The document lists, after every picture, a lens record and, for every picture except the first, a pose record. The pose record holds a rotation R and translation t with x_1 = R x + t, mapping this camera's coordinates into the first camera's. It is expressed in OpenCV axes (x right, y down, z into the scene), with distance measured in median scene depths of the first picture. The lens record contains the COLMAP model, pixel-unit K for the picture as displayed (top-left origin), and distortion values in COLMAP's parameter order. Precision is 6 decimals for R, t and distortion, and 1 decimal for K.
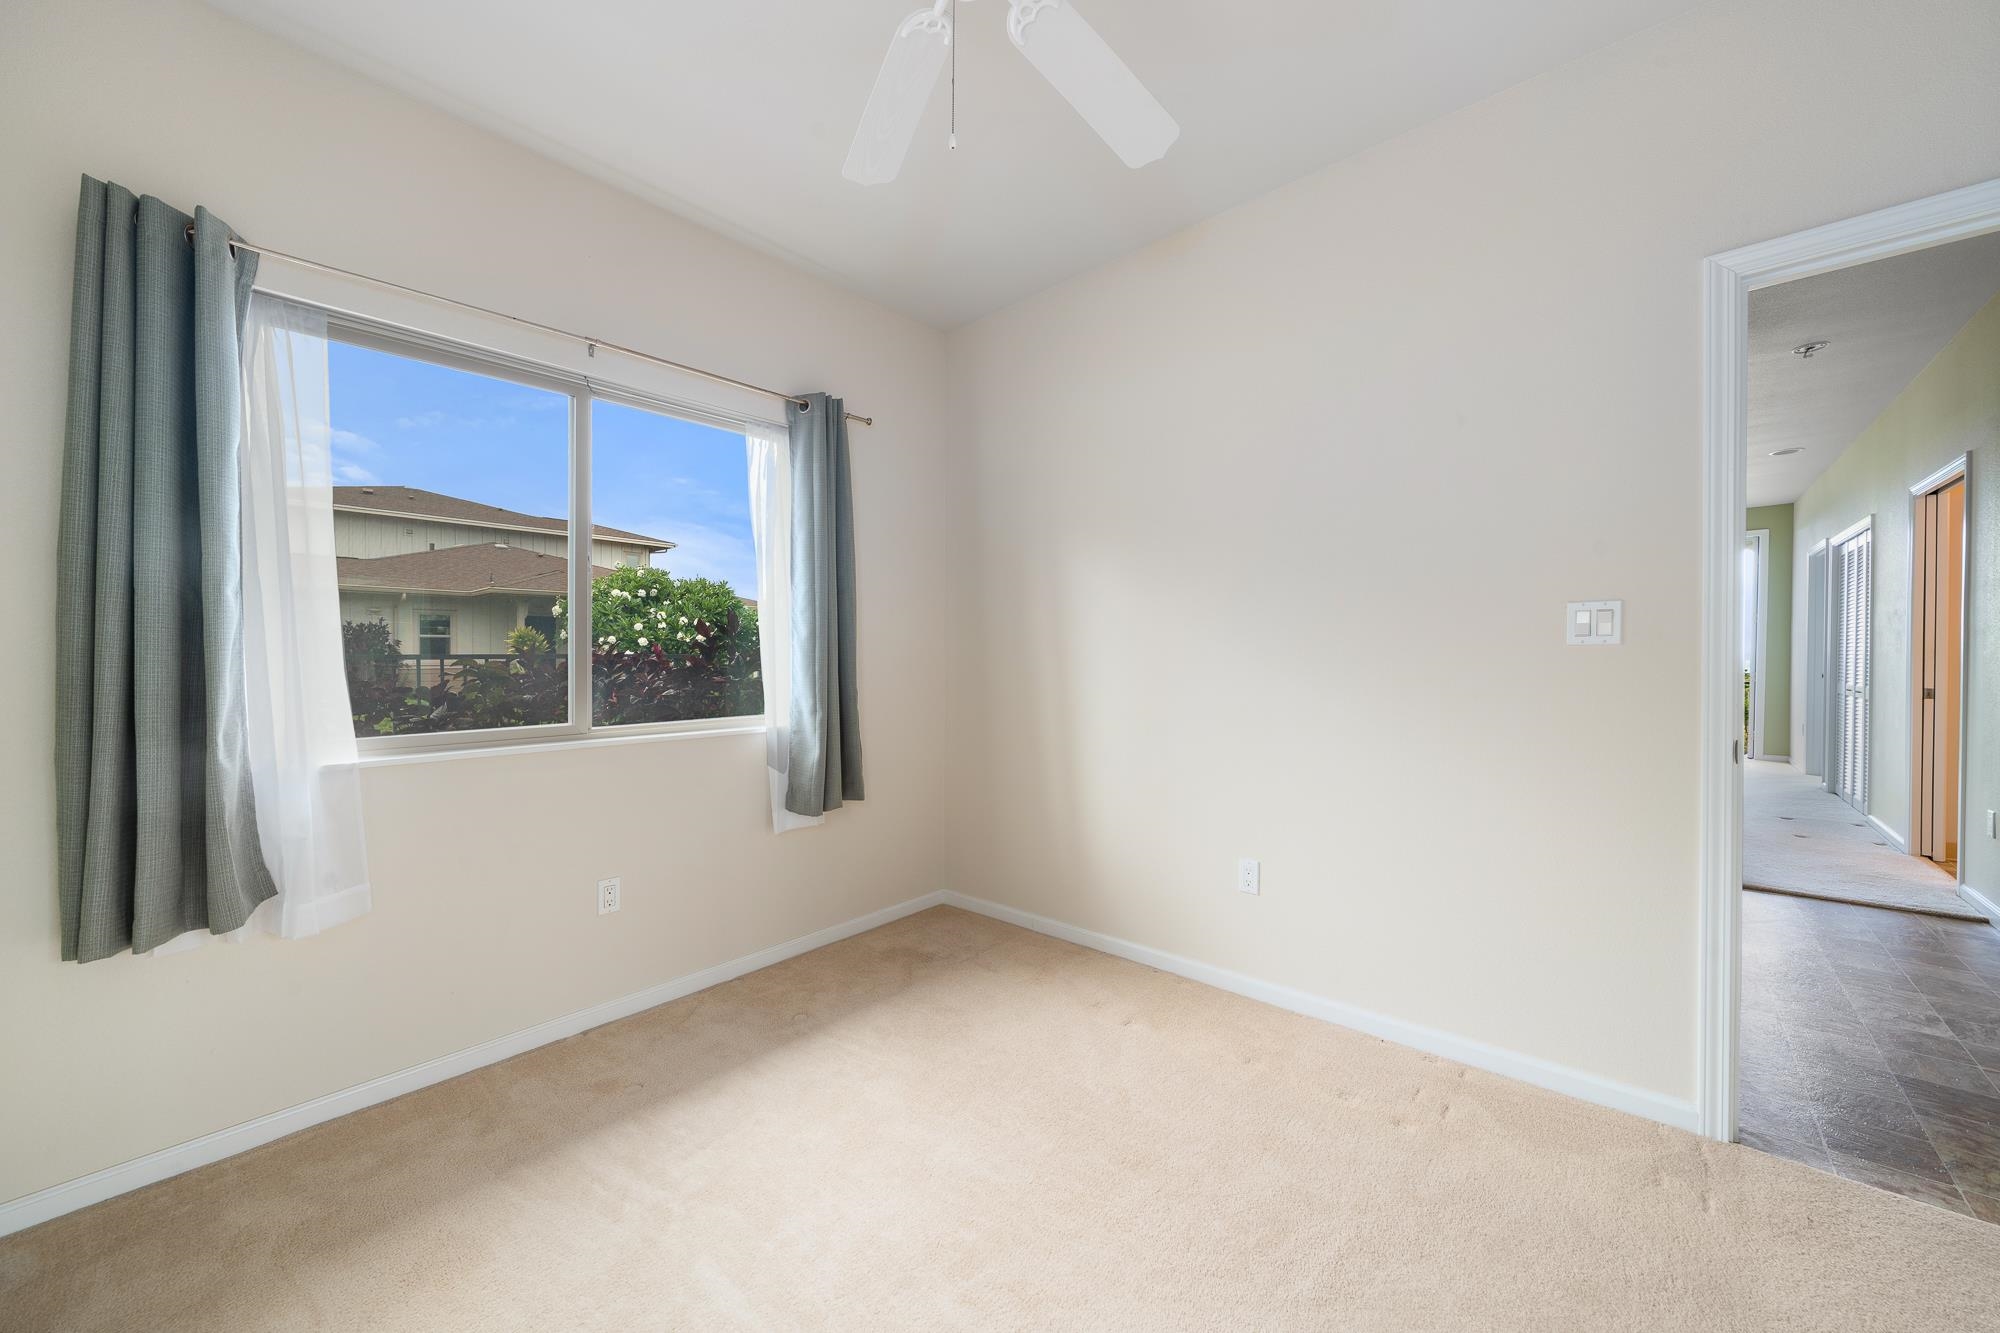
lens RADIAL K [[753.6, 0, 1003.6], [0, 753.6, 671.7], [0, 0, 1]] dist [-0.000163, 0.000022]
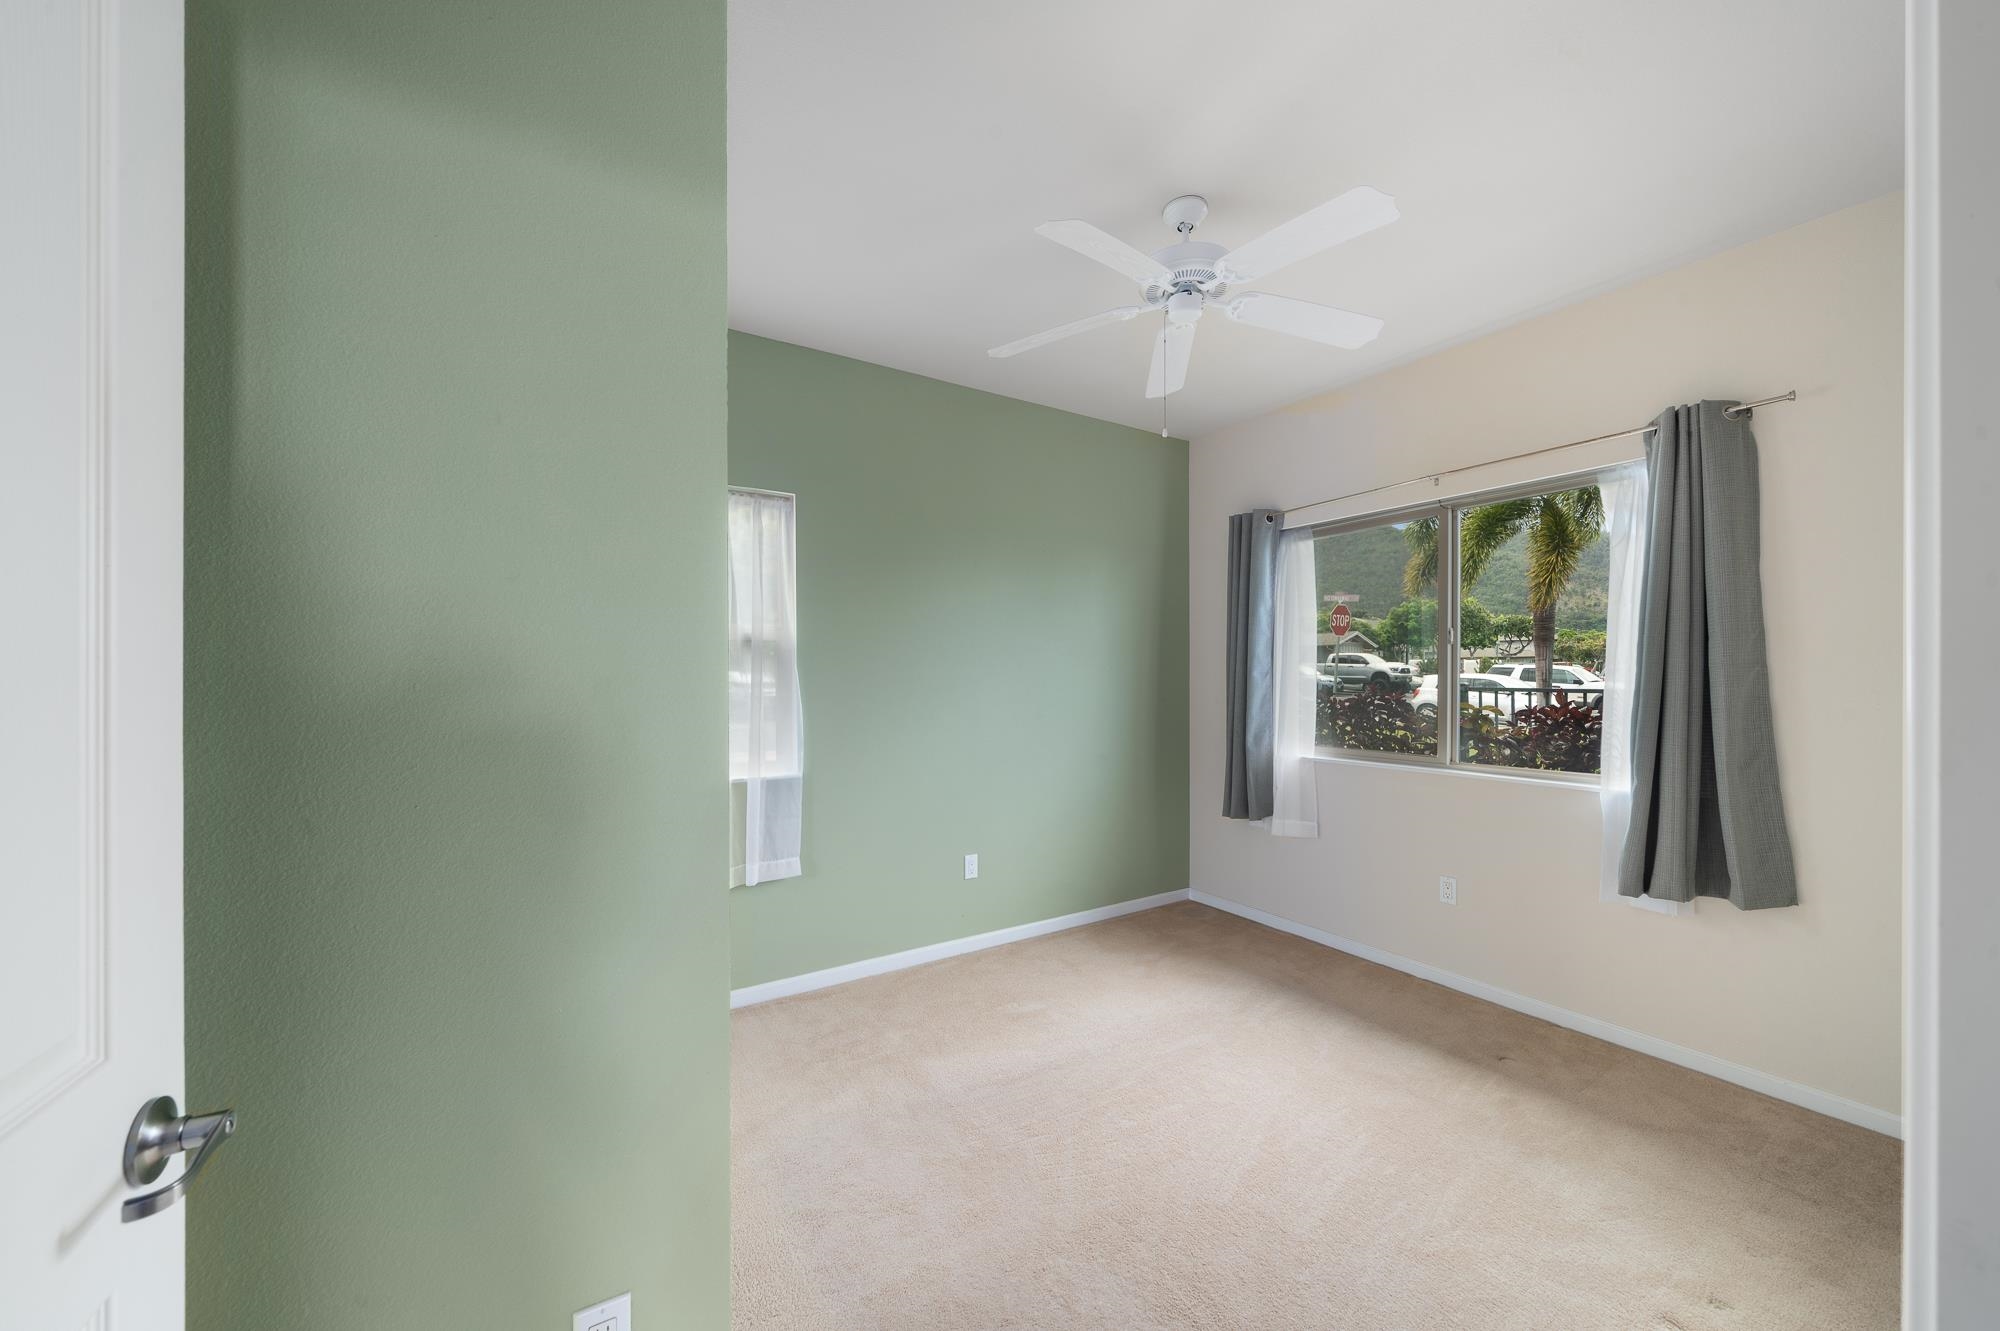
lens RADIAL K [[753.6, 0, 1003.6], [0, 753.6, 670.7], [0, 0, 1]] dist [-0.000163, 0.000022]
pose [[-0.295091, 0.007548, -0.955439, 1.036754], [-0.009483, 0.999896, 0.010828, -0.099147], [0.955422, 0.012256, -0.294989, 0.702138]]
